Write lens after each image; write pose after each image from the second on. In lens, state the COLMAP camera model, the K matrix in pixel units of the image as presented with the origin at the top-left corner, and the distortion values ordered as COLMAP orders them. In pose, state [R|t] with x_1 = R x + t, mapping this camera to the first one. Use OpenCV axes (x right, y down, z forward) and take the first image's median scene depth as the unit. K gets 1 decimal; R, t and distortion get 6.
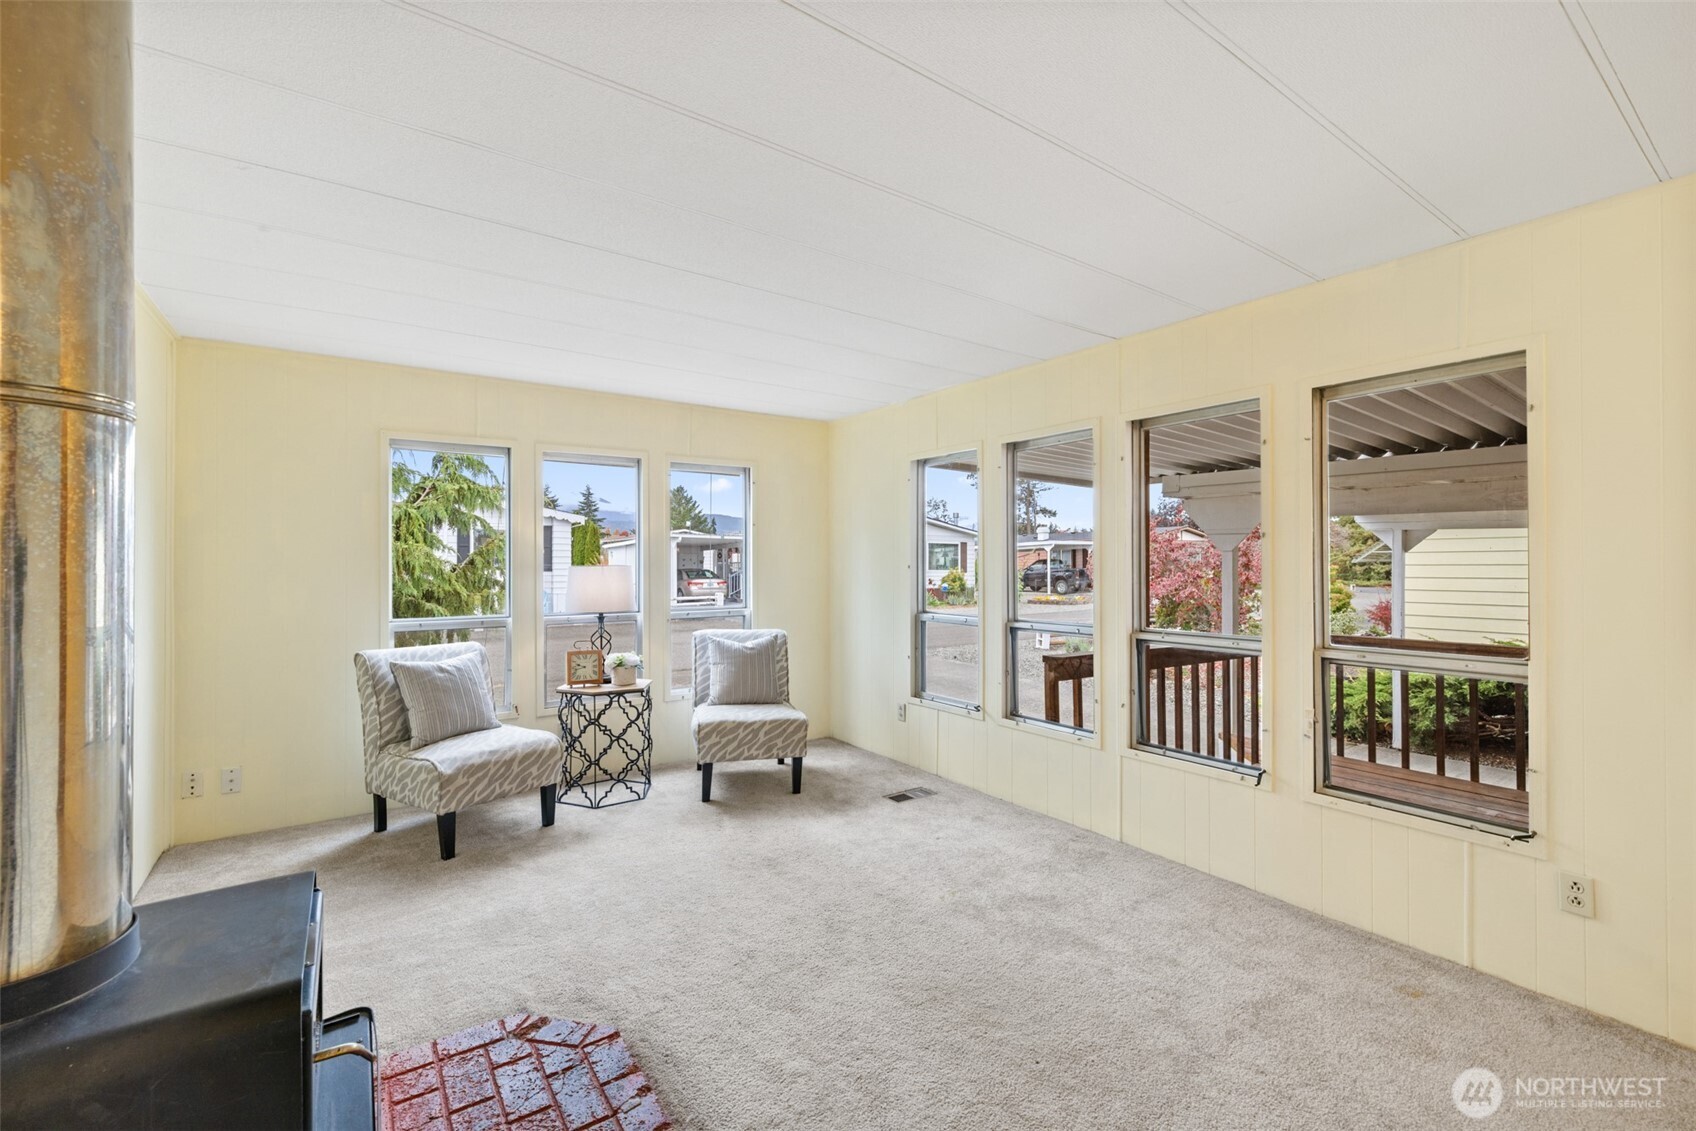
lens RADIAL K [[716.0, 0, 836.8], [0, 716.0, 577.2], [0, 0, 1]] dist [0.001071, -0.000119]
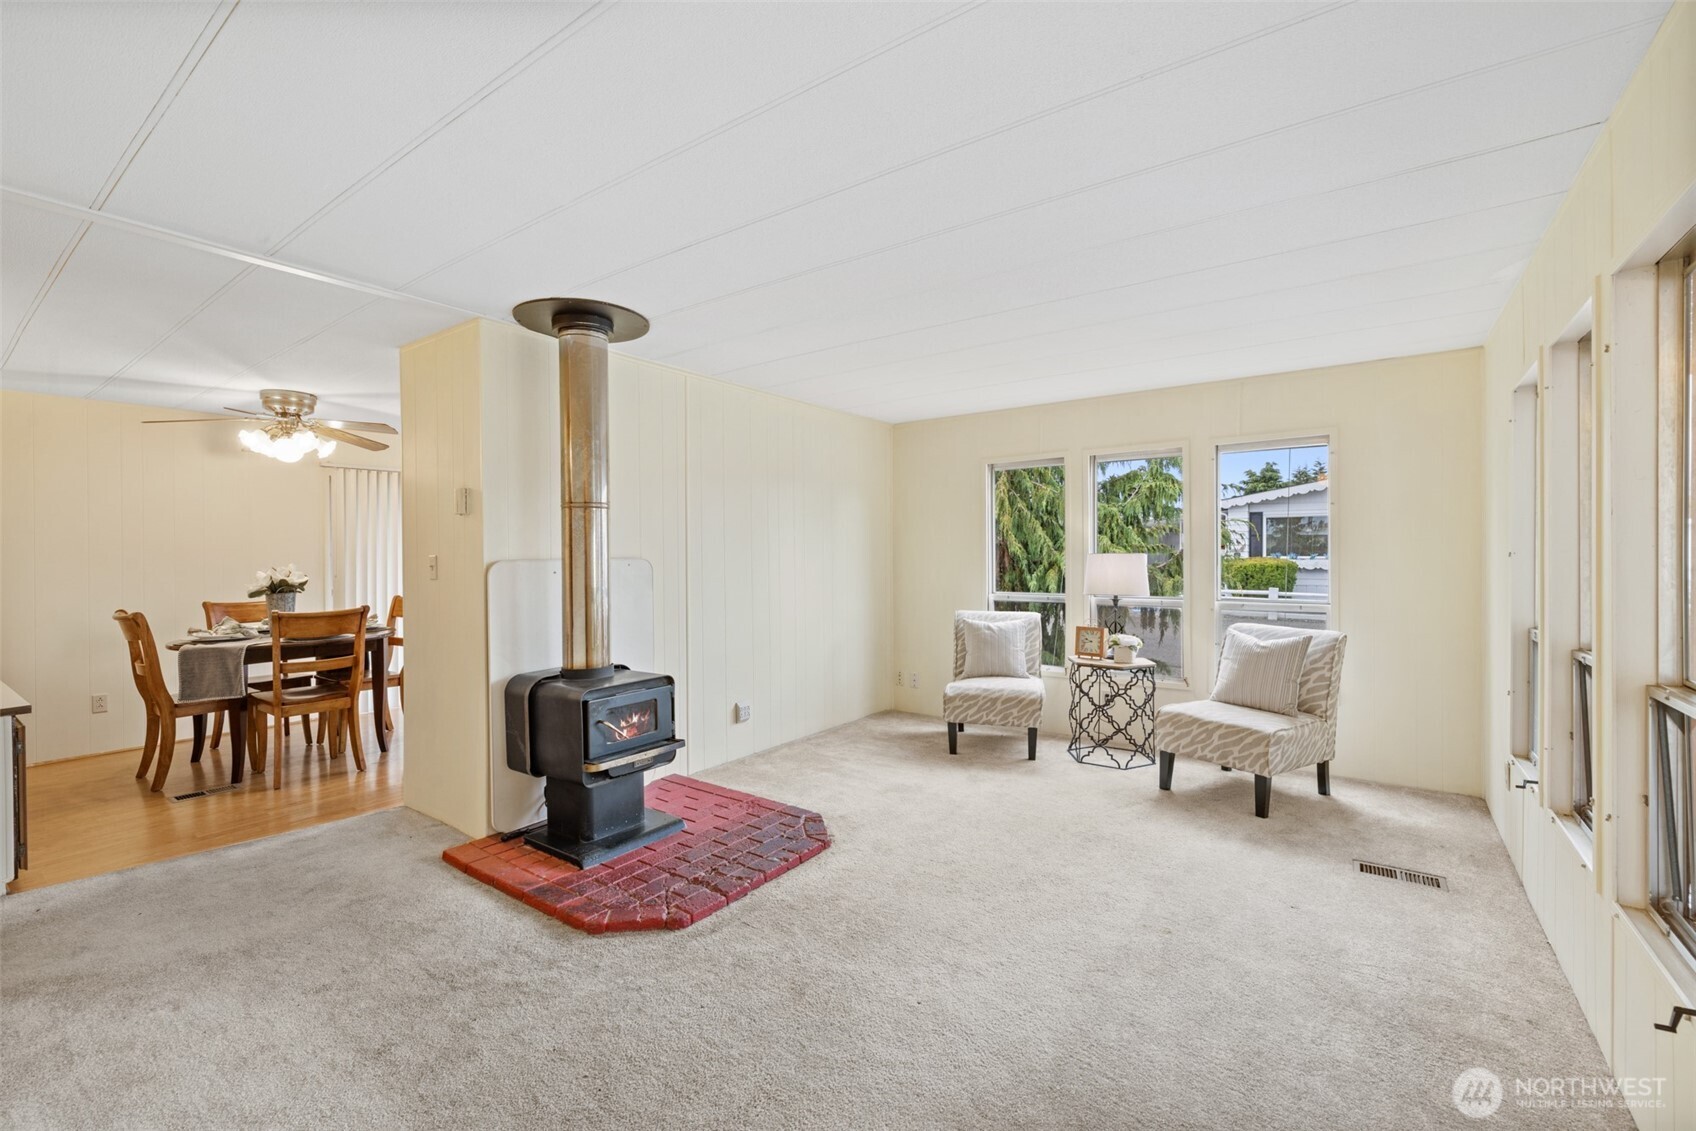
lens RADIAL K [[716.0, 0, 838.0], [0, 716.0, 553.4], [0, 0, 1]] dist [0.001071, -0.000119]
pose [[0.331255, 0.006918, -0.943516, 0.617486], [-0.007774, 0.999959, 0.004603, -0.020046], [0.943509, 0.005810, 0.331296, 0.230147]]
